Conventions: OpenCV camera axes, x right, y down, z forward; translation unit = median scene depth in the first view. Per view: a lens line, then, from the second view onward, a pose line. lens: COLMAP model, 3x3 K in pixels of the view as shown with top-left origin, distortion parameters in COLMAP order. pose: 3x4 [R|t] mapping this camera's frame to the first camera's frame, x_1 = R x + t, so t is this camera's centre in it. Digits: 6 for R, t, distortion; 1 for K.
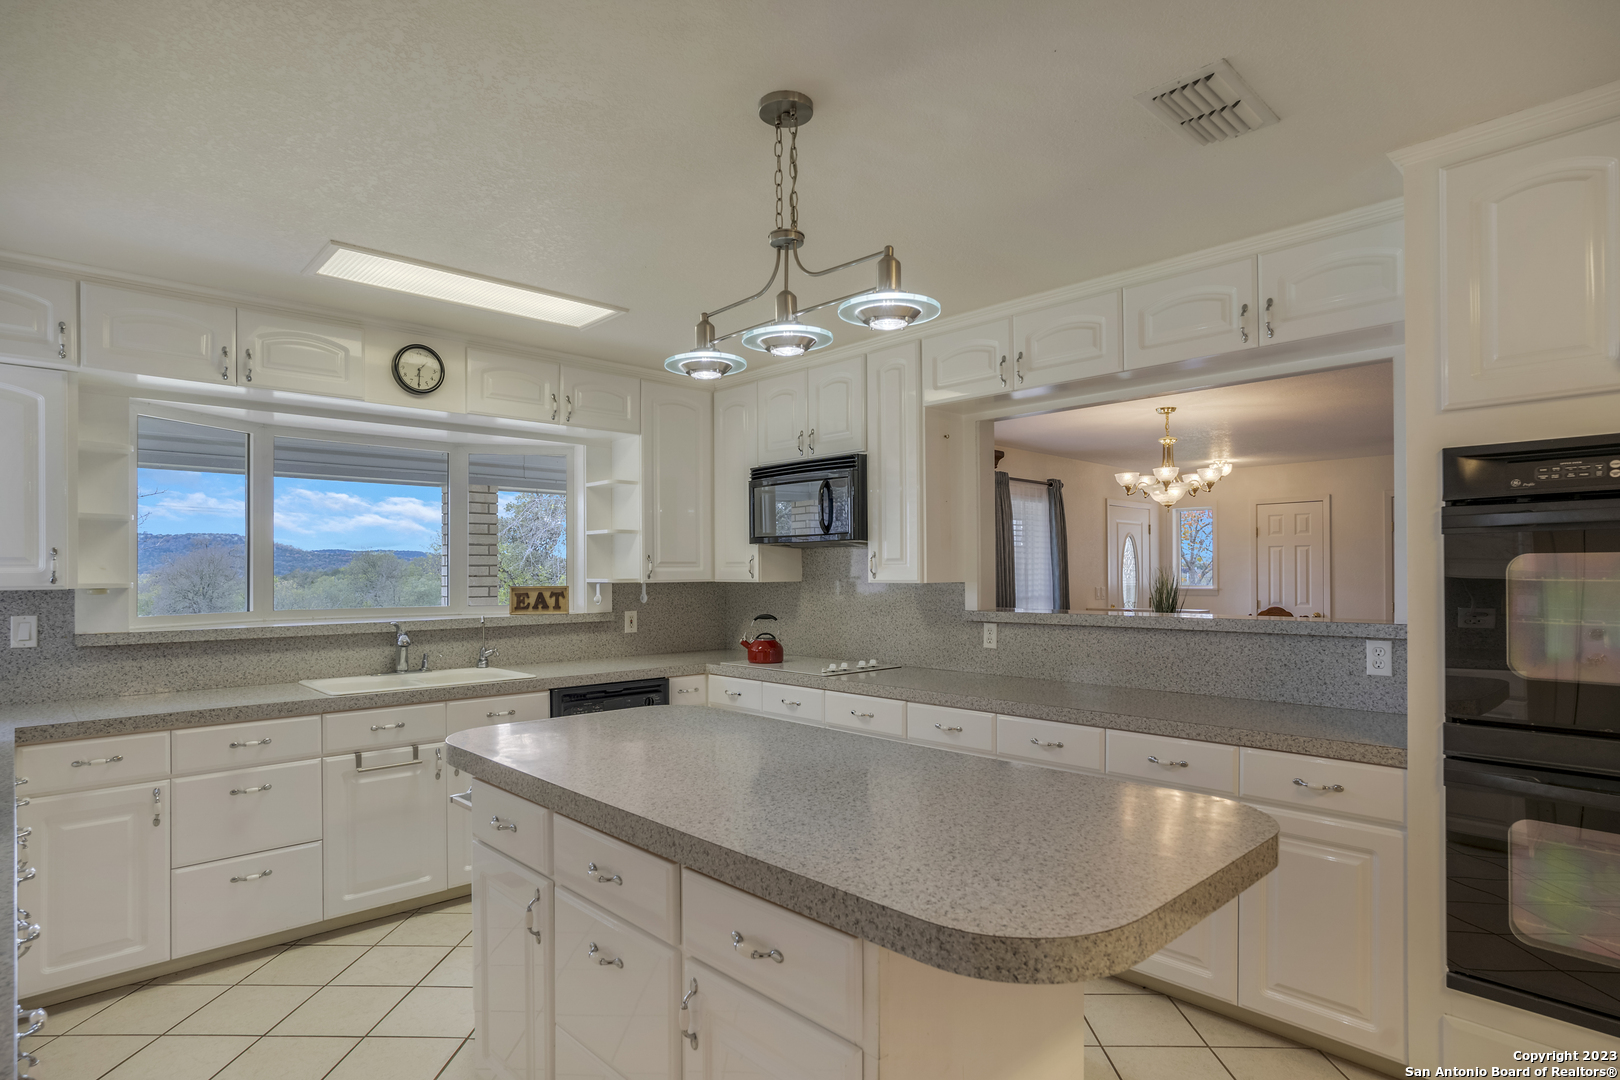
lens RADIAL K [[845.2, 0, 815.9], [0, 845.2, 549.3], [0, 0, 1]] dist [-0.029312, 0.016990]
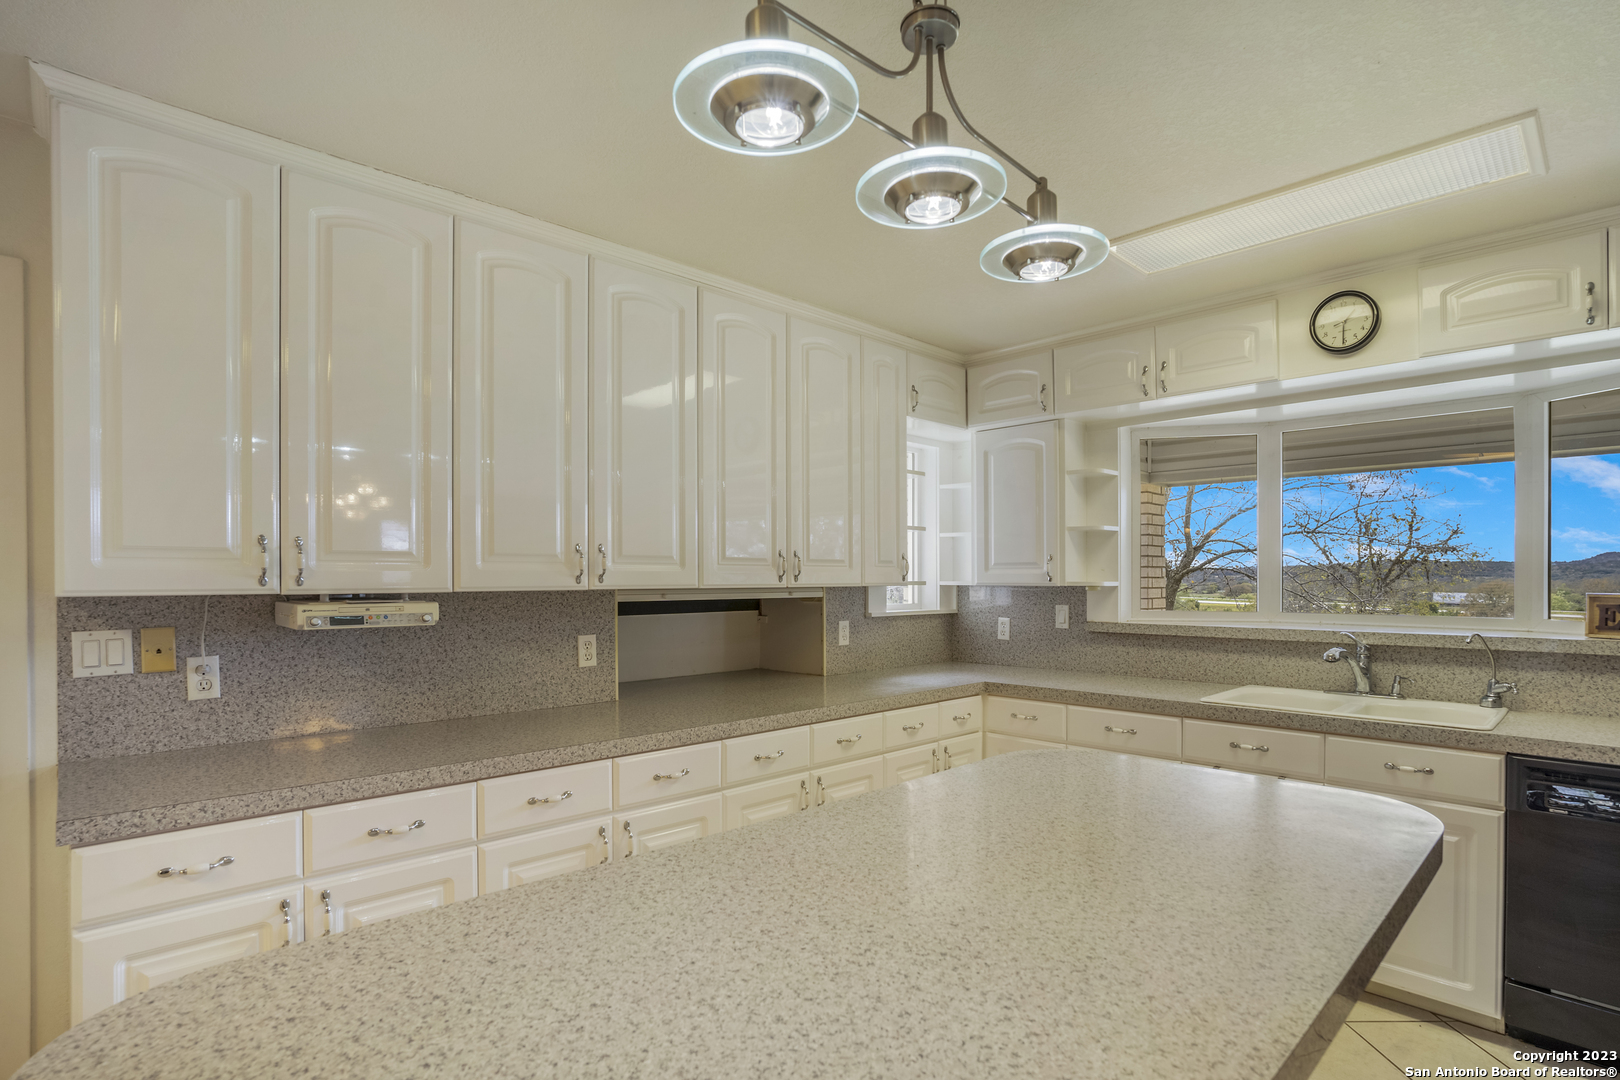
lens RADIAL K [[803.8, 0, 804.3], [0, 803.8, 572.0], [0, 0, 1]] dist [-0.079880, 0.032164]
pose [[0.008746, -0.000480, -0.999962, 0.260841], [0.026863, 0.999639, -0.000245, 0.011729], [0.999601, -0.026860, 0.008756, 0.437912]]
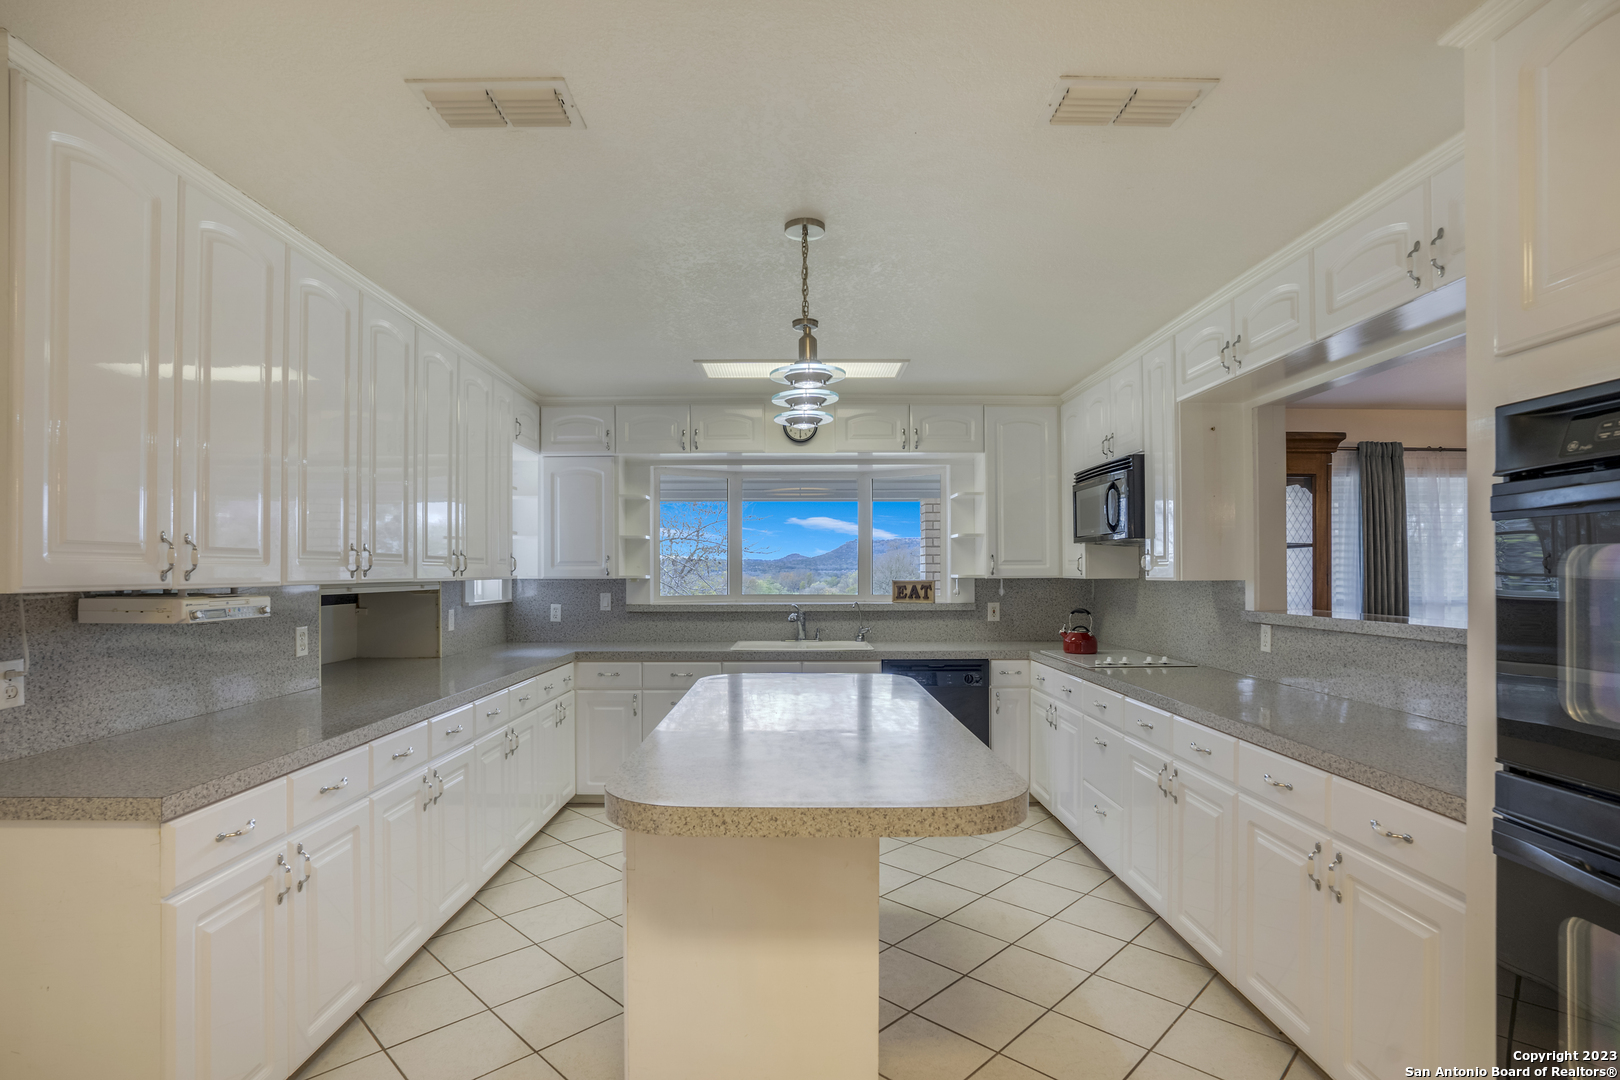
lens RADIAL K [[783.4, 0, 810.0], [0, 783.4, 540.0], [0, 0, 1]] dist [-0.034938, 0.000802]
pose [[0.736791, -0.023949, -0.675696, 0.402650], [0.017047, 0.999713, -0.016846, 0.000616], [0.675906, 0.000893, 0.736988, 0.038228]]
